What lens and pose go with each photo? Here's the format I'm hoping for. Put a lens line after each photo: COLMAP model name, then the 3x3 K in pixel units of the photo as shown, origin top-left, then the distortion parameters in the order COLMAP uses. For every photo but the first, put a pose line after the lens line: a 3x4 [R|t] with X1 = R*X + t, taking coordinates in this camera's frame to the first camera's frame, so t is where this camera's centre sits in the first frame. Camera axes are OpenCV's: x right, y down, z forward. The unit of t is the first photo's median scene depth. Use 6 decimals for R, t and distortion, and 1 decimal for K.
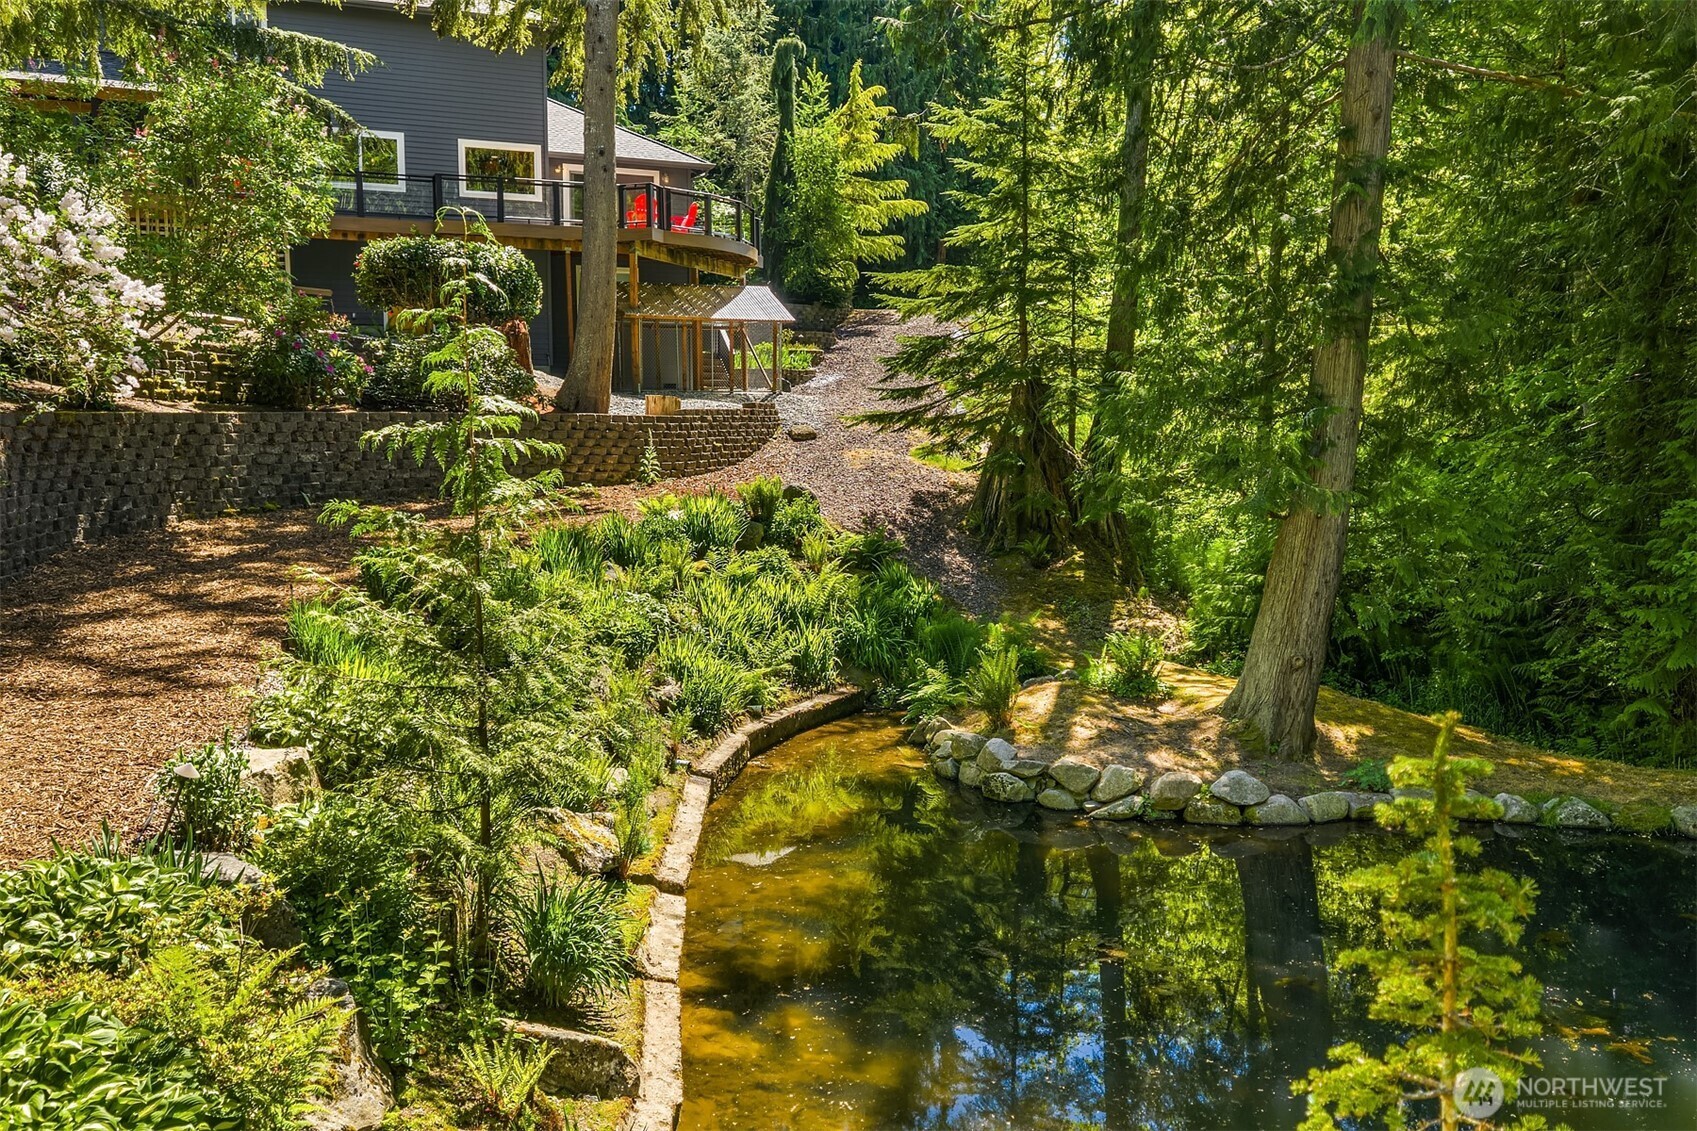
lens RADIAL K [[1401.8, 0, 858.1], [0, 1401.8, 561.3], [0, 0, 1]] dist [-0.003341, -0.010633]
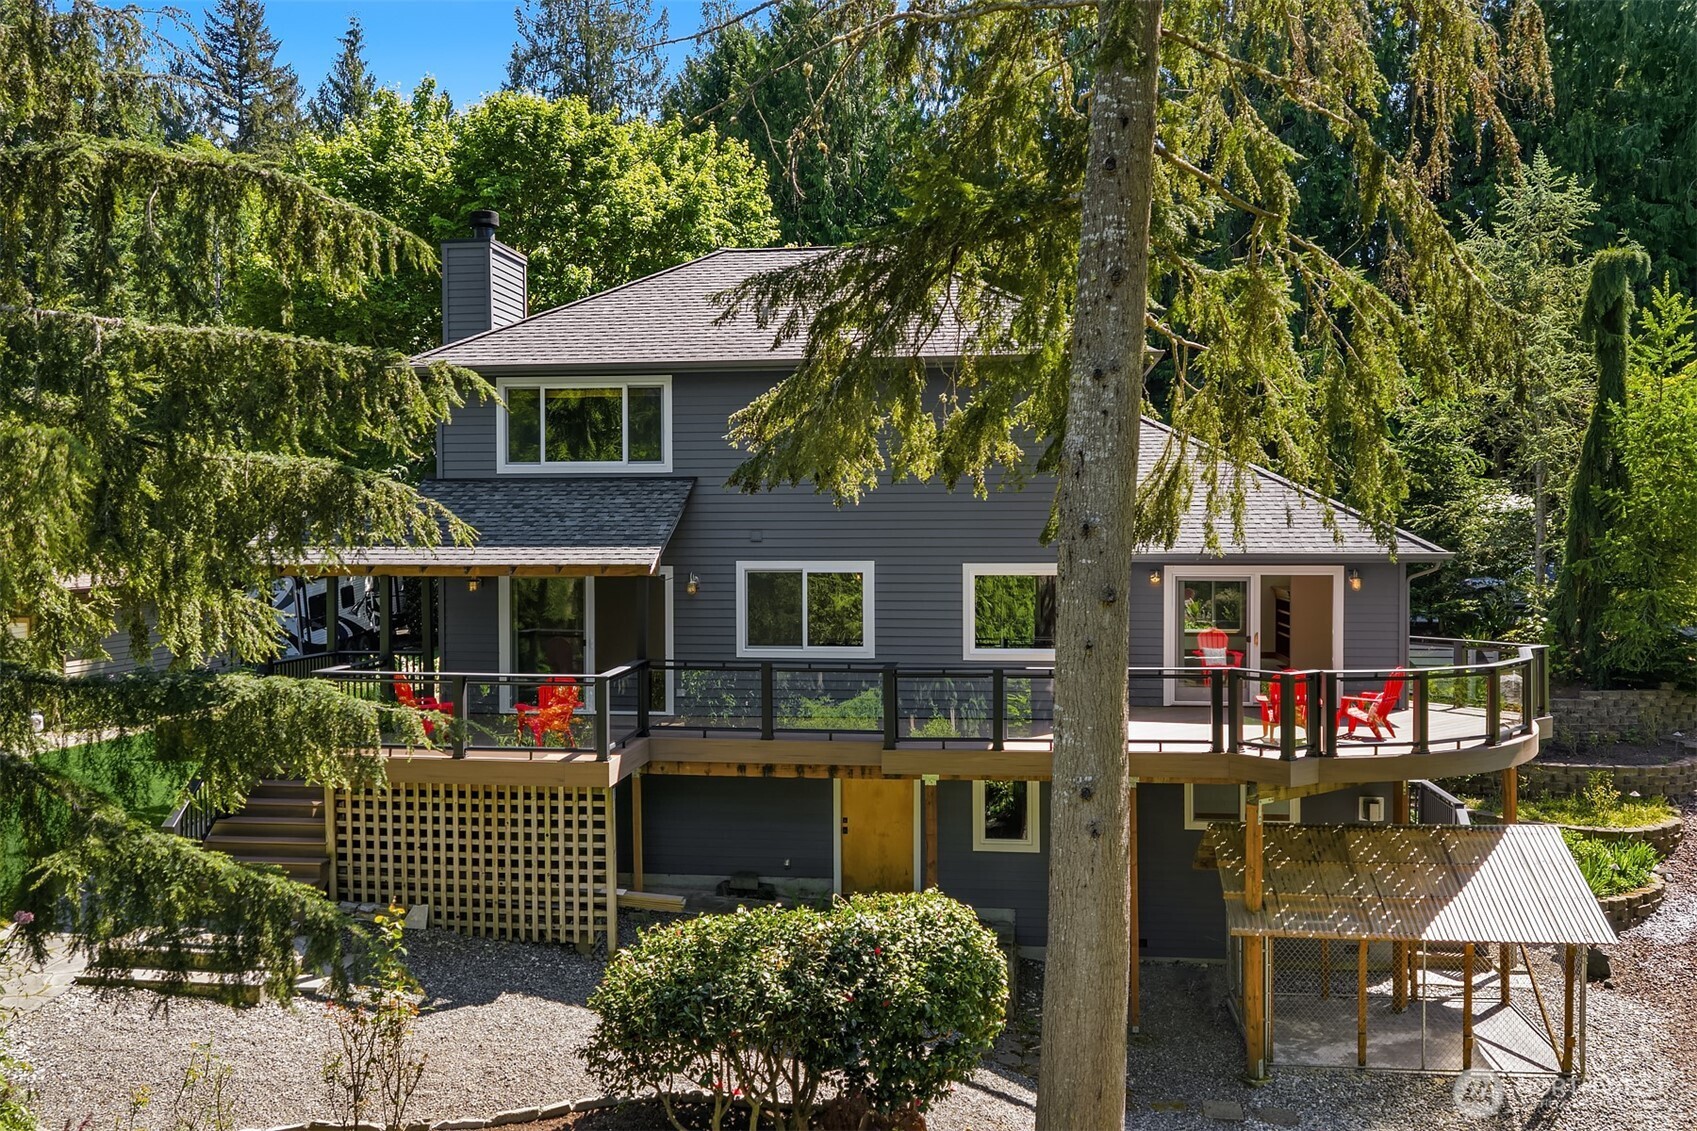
lens RADIAL K [[1401.8, 0, 858.1], [0, 1401.8, 561.3], [0, 0, 1]] dist [-0.003341, -0.010633]
pose [[0.853805, 0.009108, -0.520514, -0.024077], [-0.049803, 0.996690, -0.064252, -0.300467], [0.518206, 0.080782, 0.851432, 0.553810]]
